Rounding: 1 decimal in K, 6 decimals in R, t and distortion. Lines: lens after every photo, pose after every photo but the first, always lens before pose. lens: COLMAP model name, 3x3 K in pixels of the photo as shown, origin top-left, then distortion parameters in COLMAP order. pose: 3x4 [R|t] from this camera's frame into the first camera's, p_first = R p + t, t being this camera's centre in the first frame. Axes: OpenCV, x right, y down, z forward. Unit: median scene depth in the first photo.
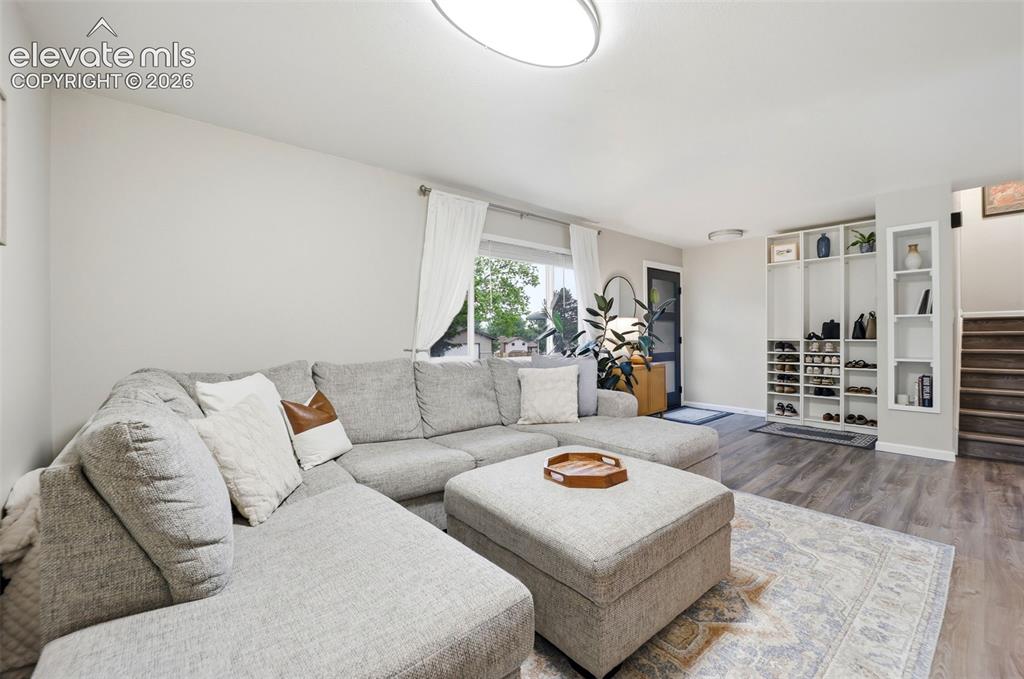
lens RADIAL K [[422.9, 0, 510.4], [0, 422.9, 334.9], [0, 0, 1]] dist [-0.022418, -0.000056]
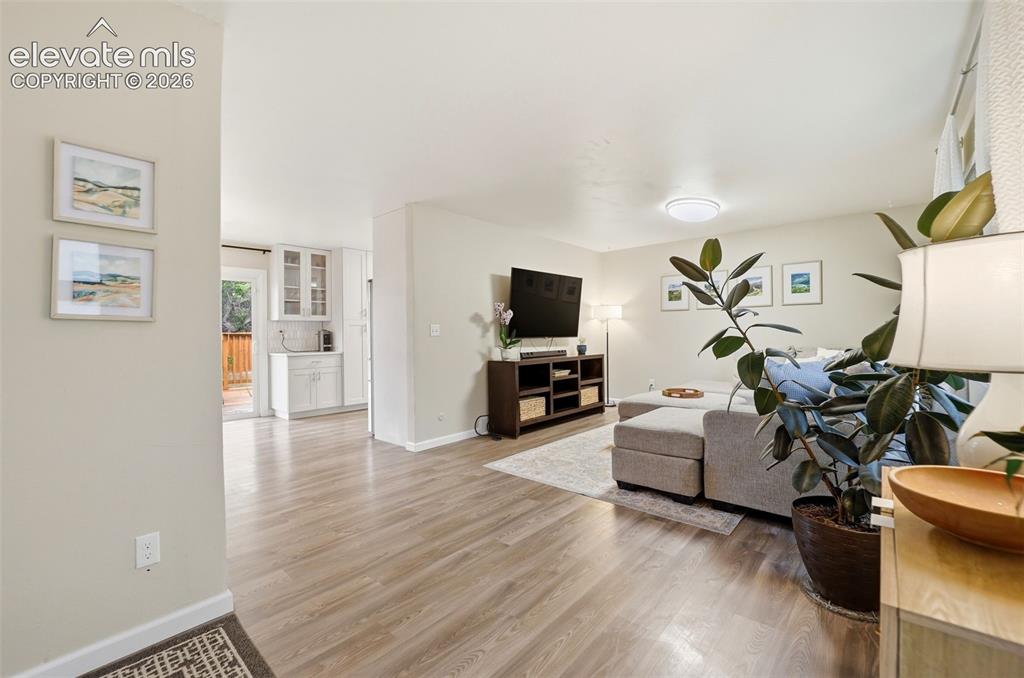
lens RADIAL K [[430.1, 0, 511.6], [0, 430.1, 336.1], [0, 0, 1]] dist [-0.003639, 0.000060]
pose [[-0.990460, 0.021691, -0.136082, 0.668755], [0.021204, 0.999763, 0.005021, -0.006005], [0.136158, 0.002087, -0.990685, 1.526638]]
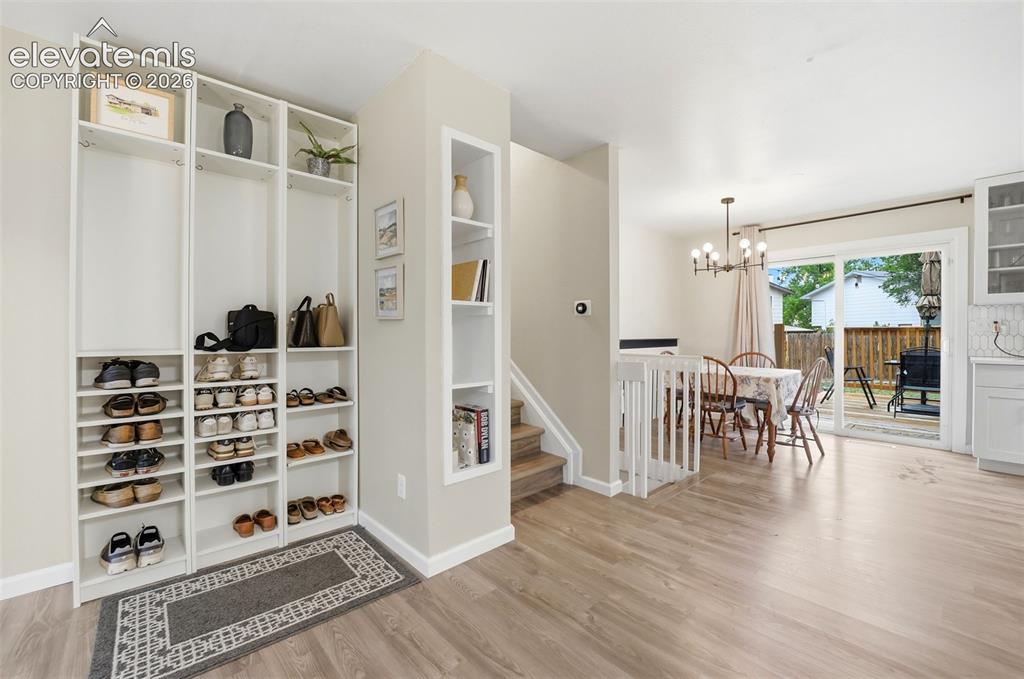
lens RADIAL K [[422.9, 0, 507.0], [0, 422.9, 338.2], [0, 0, 1]] dist [-0.022418, -0.000056]
pose [[-0.029592, -0.001706, 0.999561, 0.322588], [0.002726, 0.999995, 0.001787, -0.000757], [-0.999558, 0.002777, -0.029588, 0.764108]]
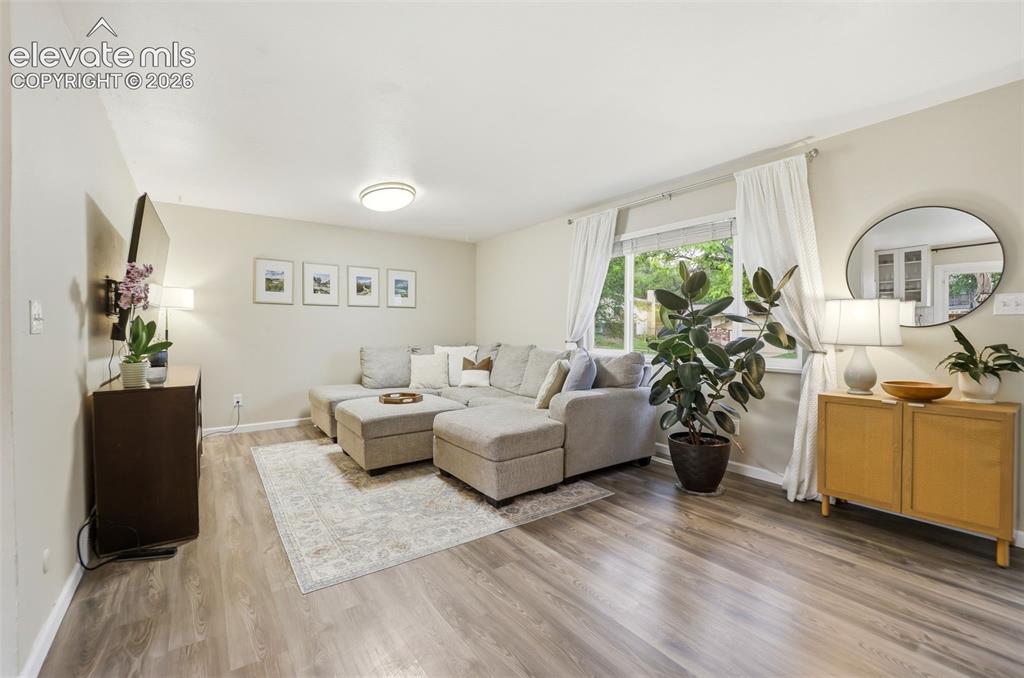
lens RADIAL K [[430.1, 0, 513.6], [0, 430.1, 333.0], [0, 0, 1]] dist [-0.003639, 0.000060]
pose [[-0.082545, 0.014691, -0.996479, 1.063068], [0.002183, 0.999892, 0.014560, -0.009897], [0.996585, -0.000973, -0.082568, 0.836122]]
